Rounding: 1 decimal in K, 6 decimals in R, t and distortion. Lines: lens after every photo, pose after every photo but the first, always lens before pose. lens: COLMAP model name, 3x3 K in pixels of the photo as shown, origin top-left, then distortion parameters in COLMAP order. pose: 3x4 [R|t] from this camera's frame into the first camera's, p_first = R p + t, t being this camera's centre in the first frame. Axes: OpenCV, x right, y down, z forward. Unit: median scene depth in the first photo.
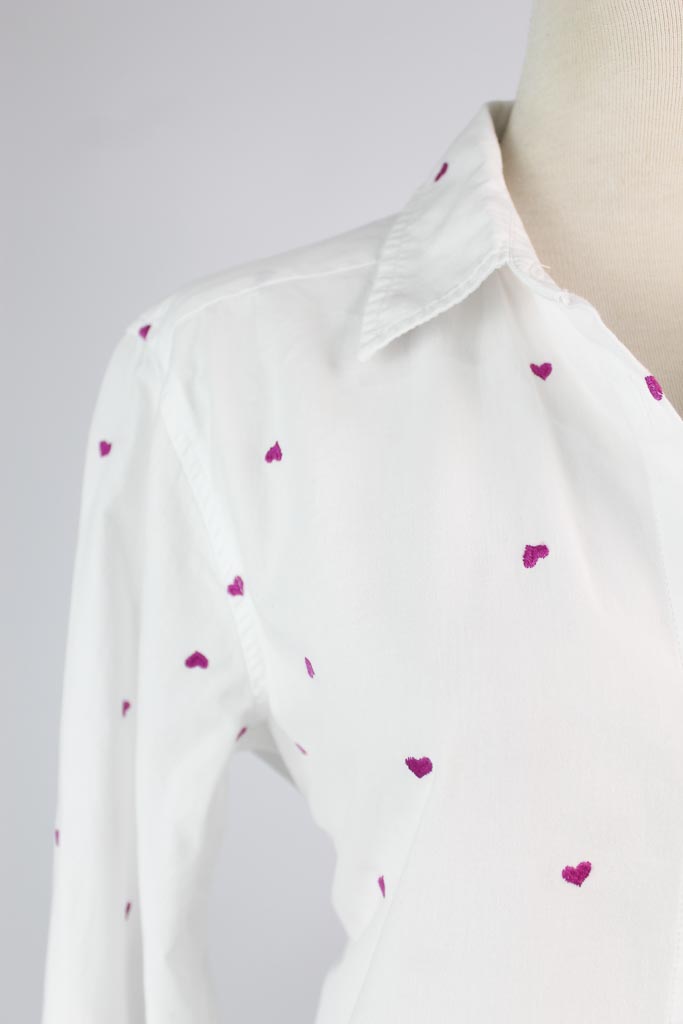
lens RADIAL K [[983.9, 0, 341.5], [0, 983.9, 512.0], [0, 0, 1]] dist [-0.131118, 0.119500]
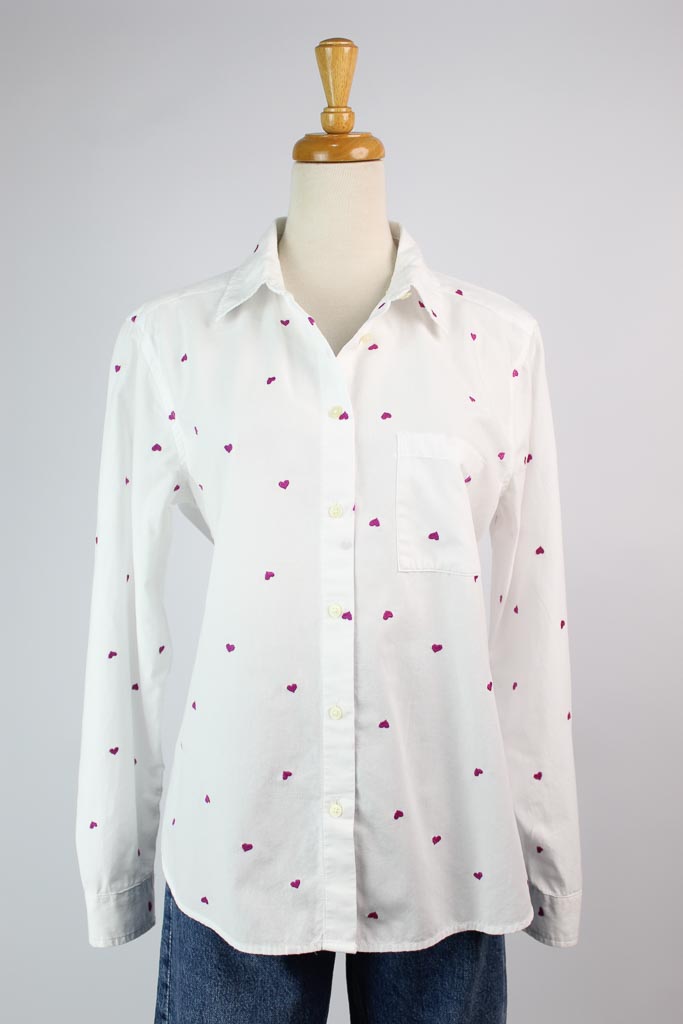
lens RADIAL K [[983.9, 0, 341.5], [0, 983.9, 512.0], [0, 0, 1]] dist [-0.131118, 0.119500]
pose [[0.999546, -0.027554, 0.012161, 0.278486], [0.028273, 0.997579, -0.063528, 0.478945], [-0.010381, 0.063843, 0.997906, -1.428470]]
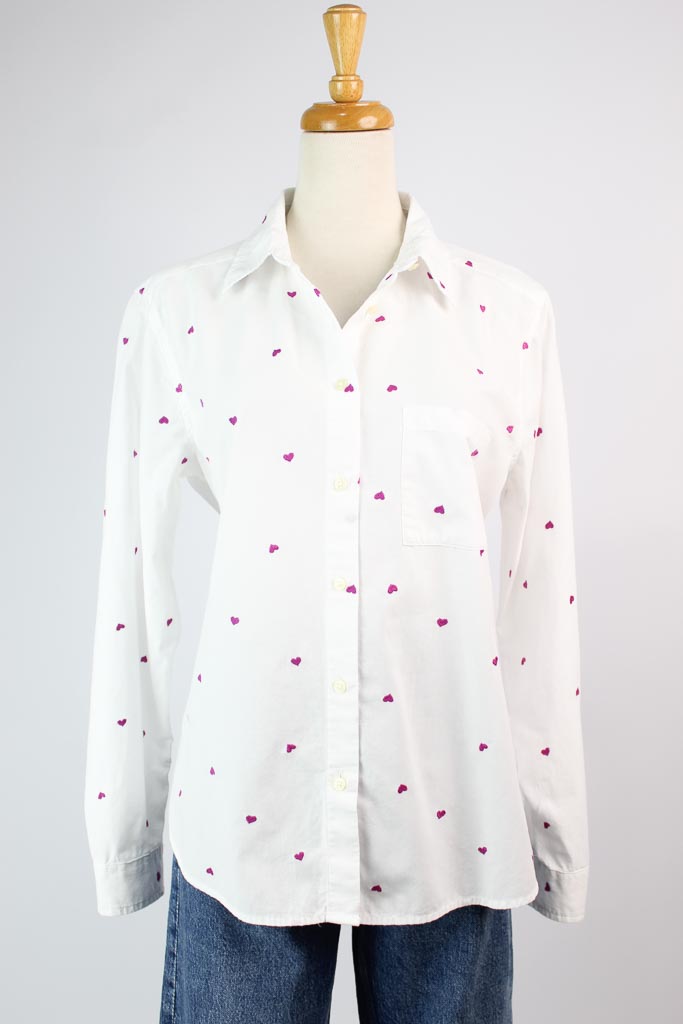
lens RADIAL K [[983.9, 0, 341.5], [0, 983.9, 512.0], [0, 0, 1]] dist [-0.131118, 0.119500]
pose [[0.999608, -0.023560, -0.015116, 0.325456], [0.022963, 0.998994, -0.038525, 0.482847], [0.016009, 0.038163, 0.999143, -1.416351]]
